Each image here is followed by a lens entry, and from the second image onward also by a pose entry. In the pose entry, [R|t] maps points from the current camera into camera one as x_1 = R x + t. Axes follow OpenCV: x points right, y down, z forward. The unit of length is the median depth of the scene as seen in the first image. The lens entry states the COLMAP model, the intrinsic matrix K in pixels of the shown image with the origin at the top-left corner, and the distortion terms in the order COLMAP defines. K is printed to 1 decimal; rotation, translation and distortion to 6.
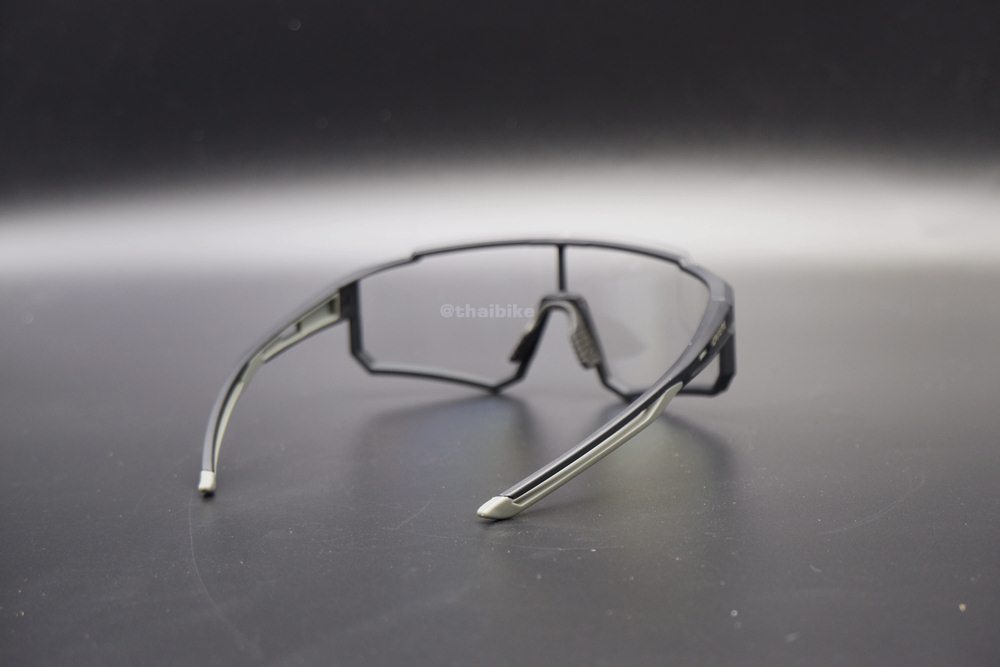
lens RADIAL K [[1544.1, 0, 500.0], [0, 1544.1, 333.5], [0, 0, 1]] dist [0.012014, -0.047247]
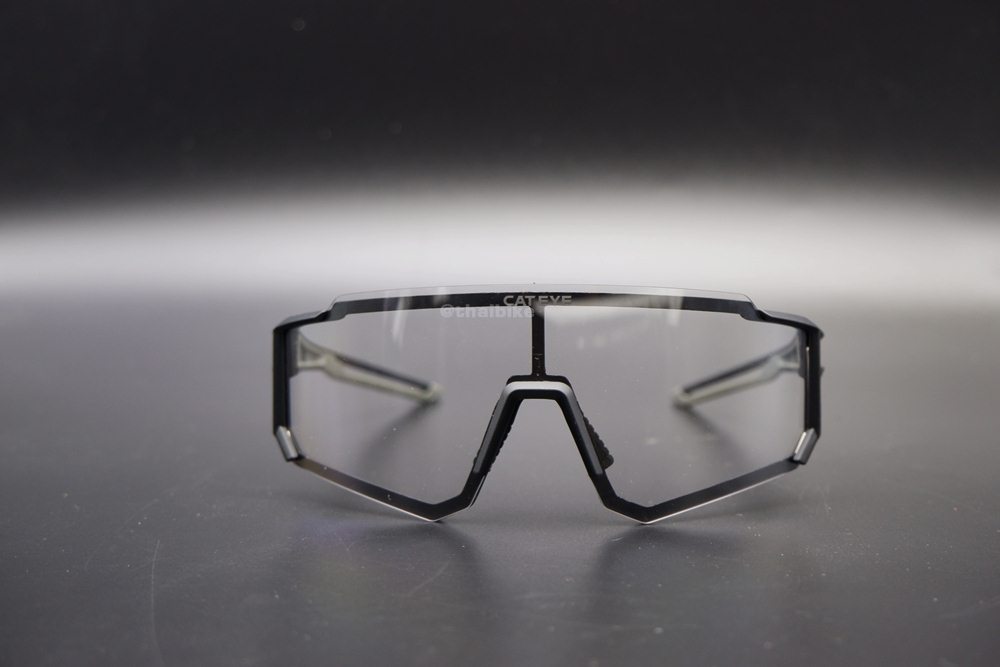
lens RADIAL K [[1534.4, 0, 508.8], [0, 1534.4, 332.7], [0, 0, 1]] dist [0.035436, 0.011578]
pose [[0.999541, 0.027926, 0.011776, -0.027341], [-0.027461, 0.998903, -0.037937, 0.017900], [-0.012822, 0.037596, 0.999211, 0.189274]]
